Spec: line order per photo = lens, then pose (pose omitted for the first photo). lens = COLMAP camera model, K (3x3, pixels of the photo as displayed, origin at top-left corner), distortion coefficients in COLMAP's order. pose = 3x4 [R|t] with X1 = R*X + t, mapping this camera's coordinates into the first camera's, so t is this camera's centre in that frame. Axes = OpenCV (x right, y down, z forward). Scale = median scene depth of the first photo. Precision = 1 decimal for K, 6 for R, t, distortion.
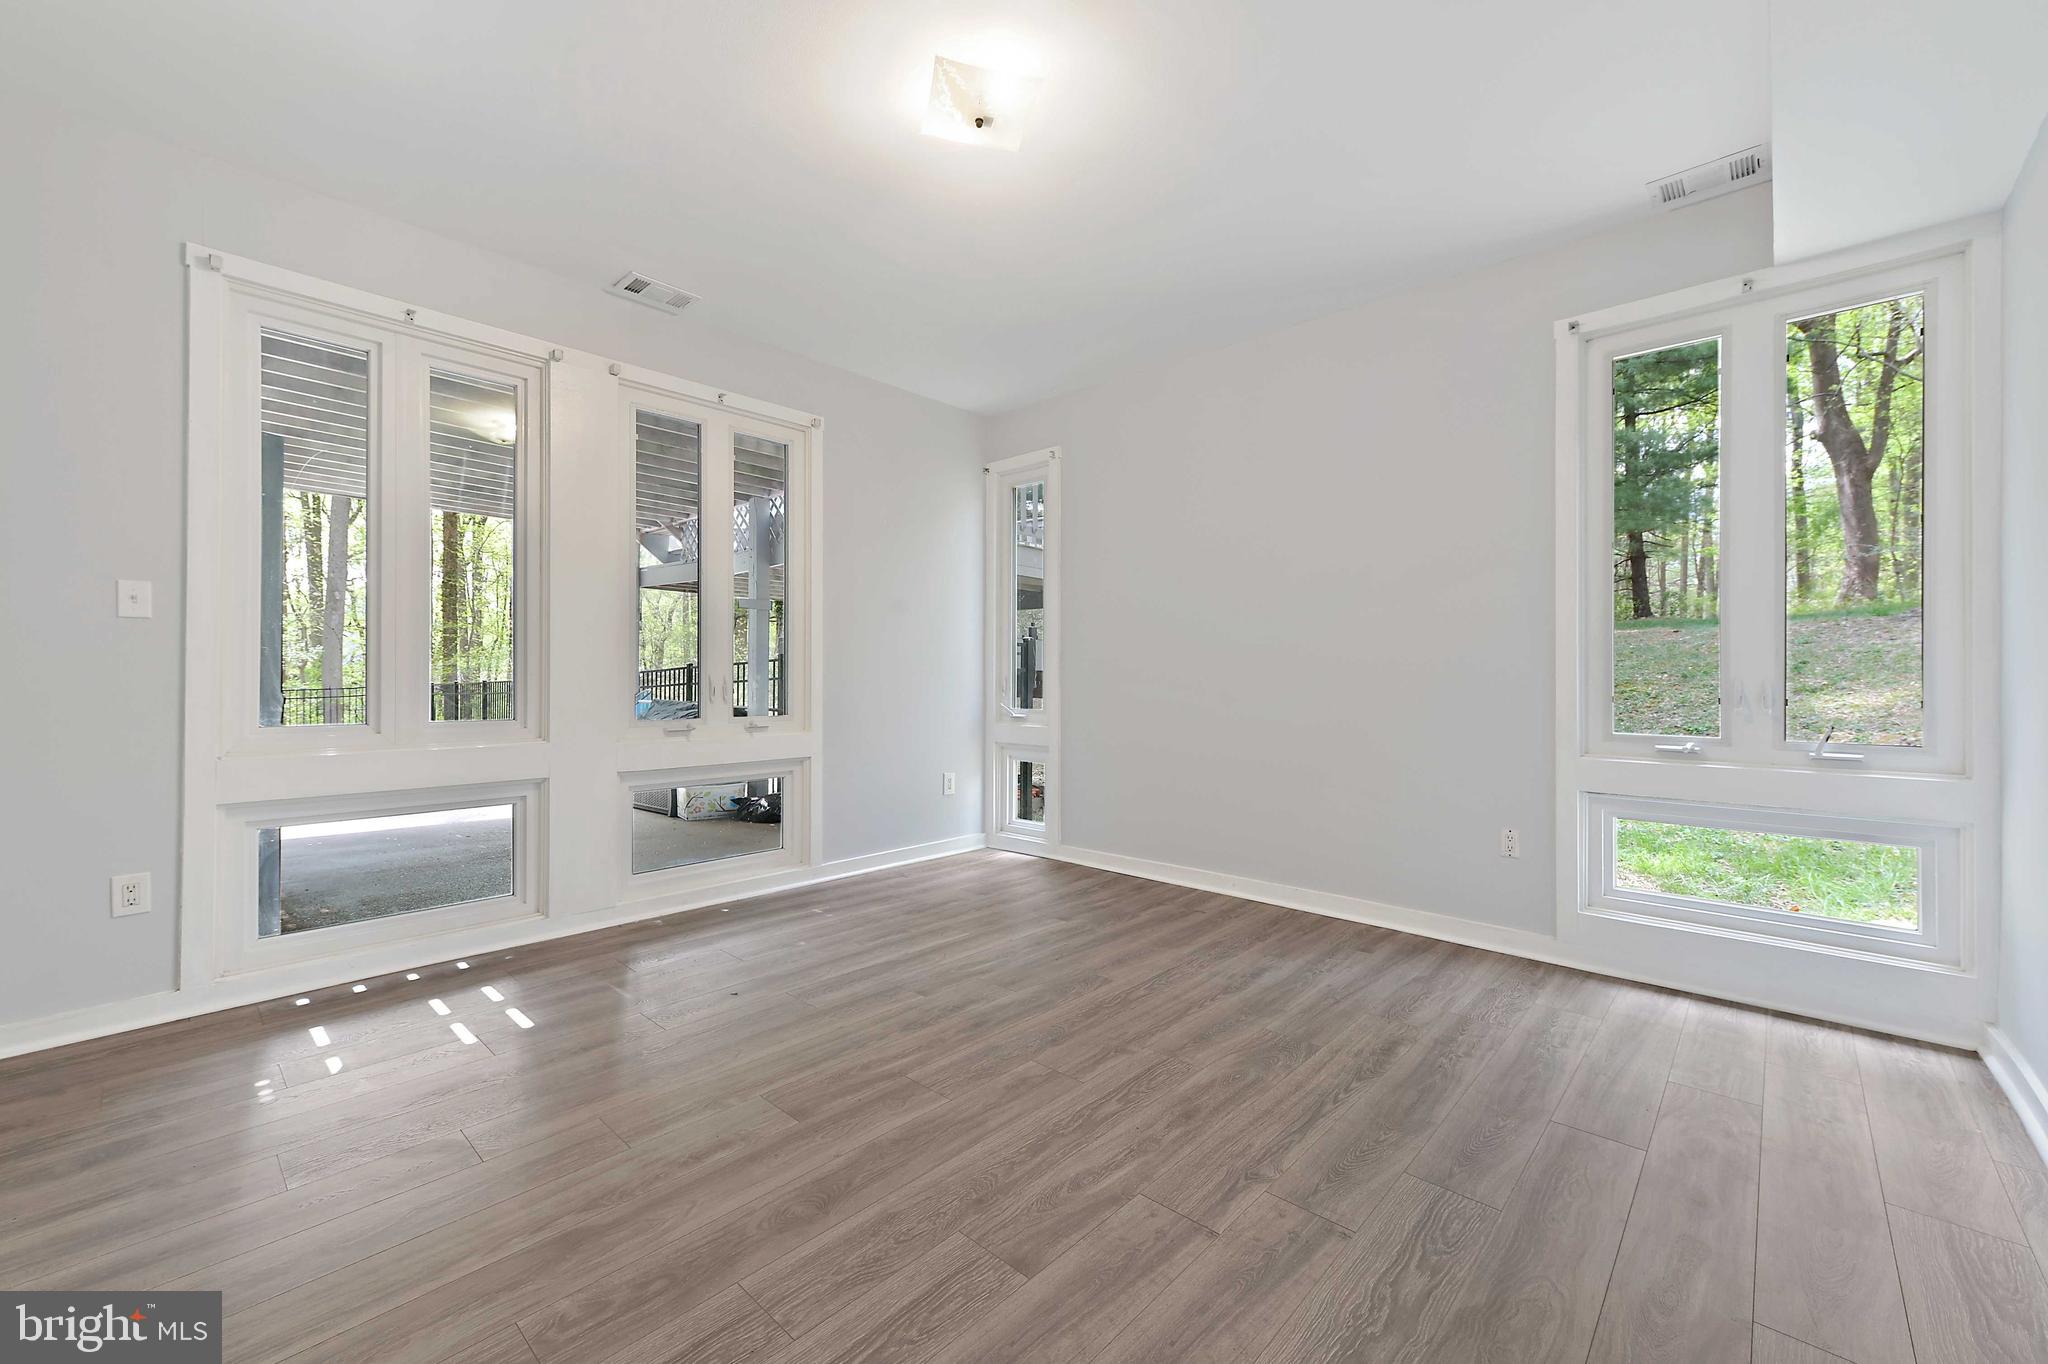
lens RADIAL K [[814.4, 0, 1038.6], [0, 814.4, 666.2], [0, 0, 1]] dist [0.002364, 0.000168]
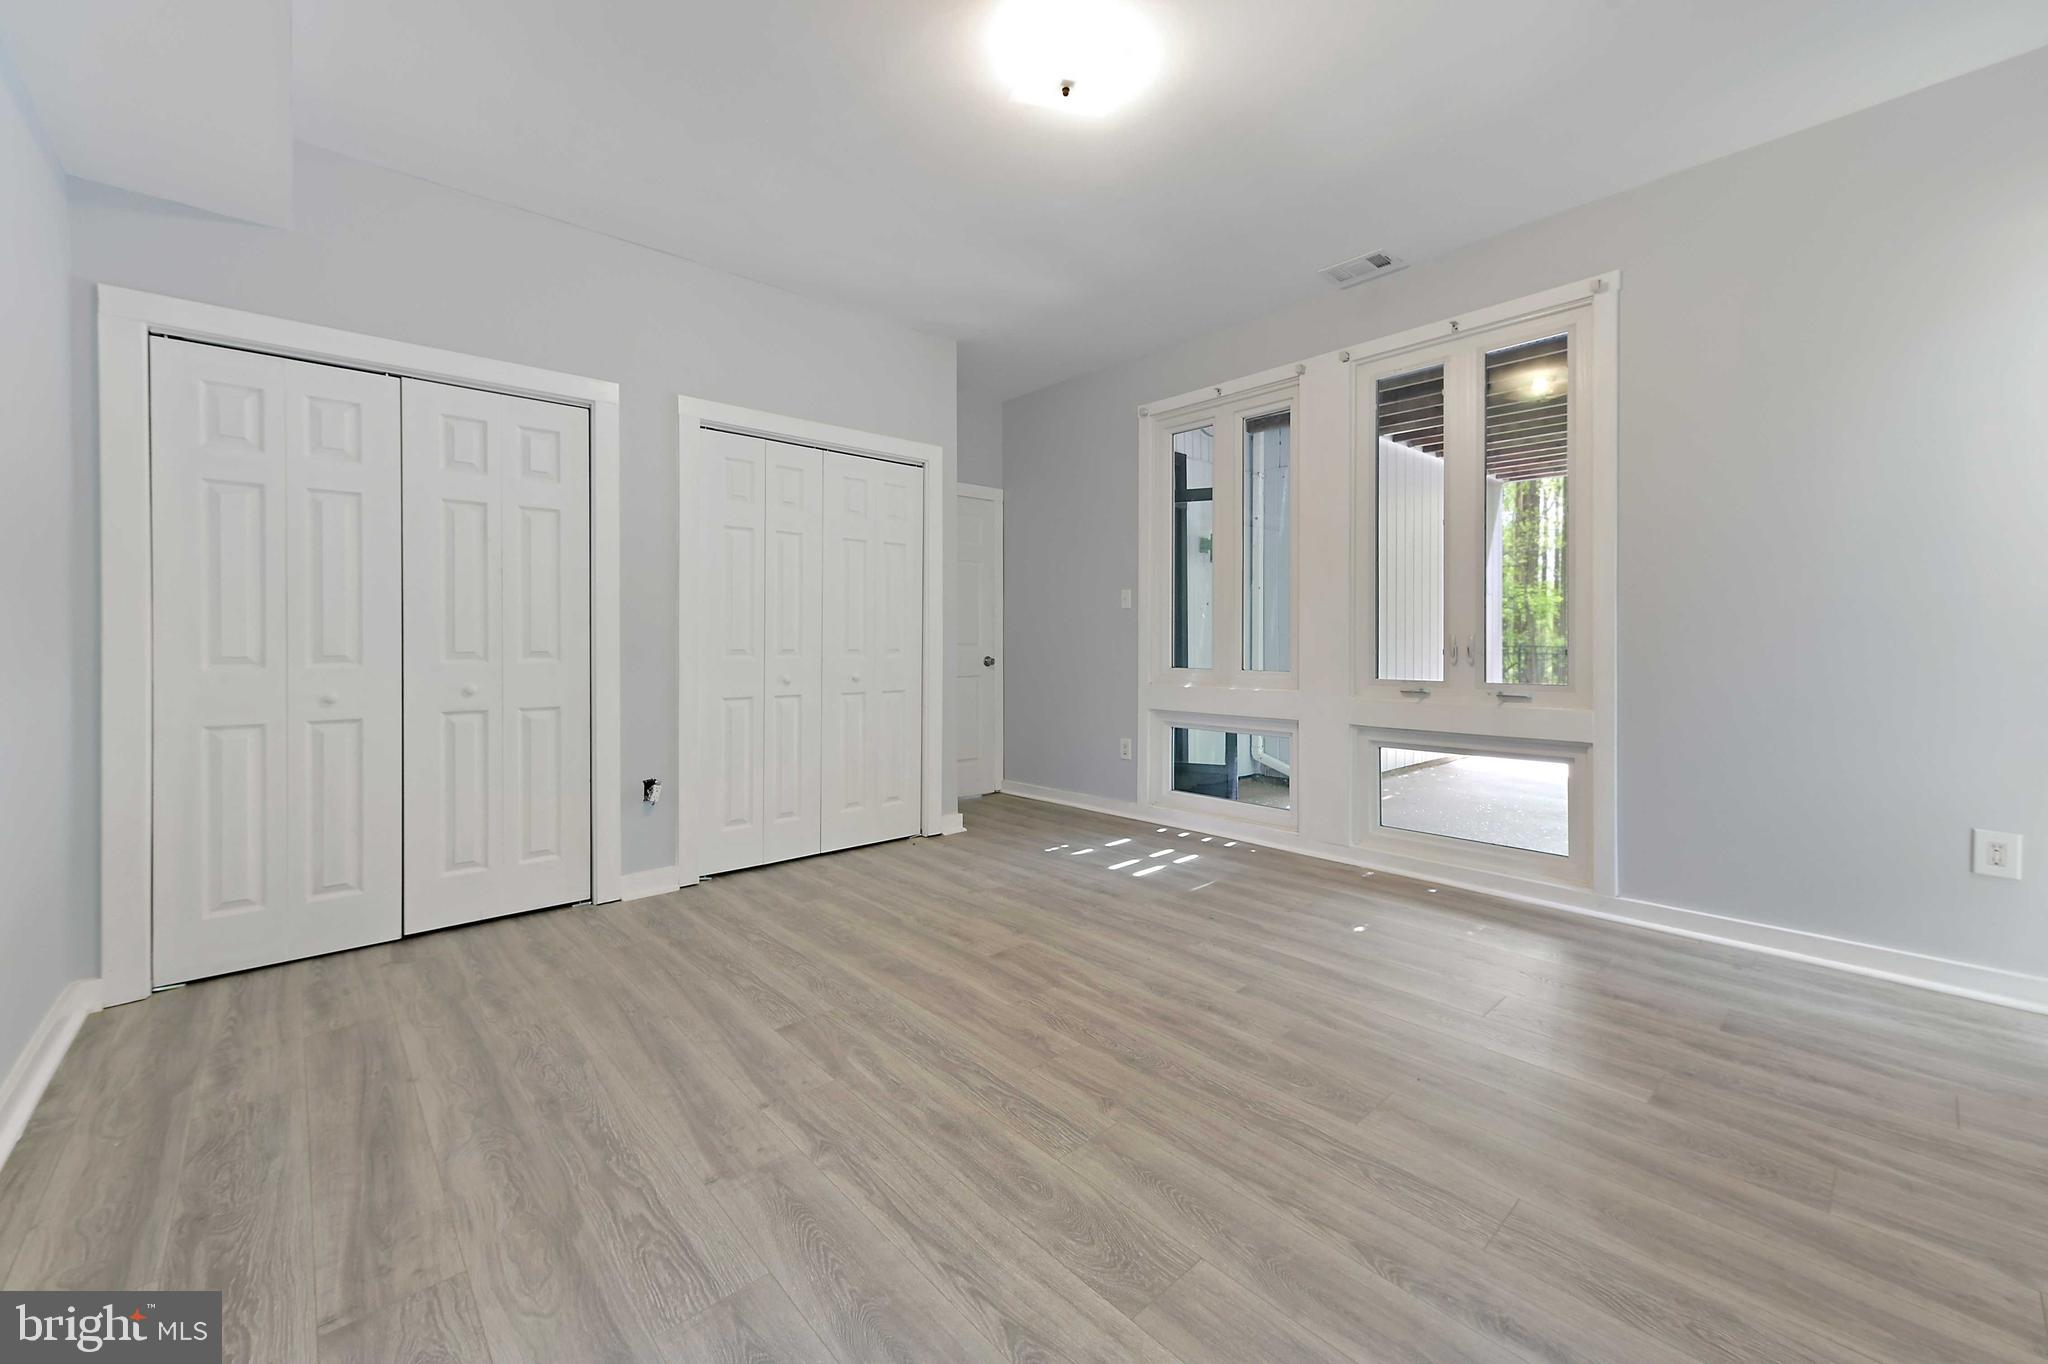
lens RADIAL K [[814.4, 0, 1038.6], [0, 814.4, 666.2], [0, 0, 1]] dist [0.002364, 0.000168]
pose [[-0.088101, 0.033001, -0.995565, 0.964215], [0.015832, 0.999371, 0.031726, 0.013723], [0.995986, -0.012966, -0.088568, 1.084368]]
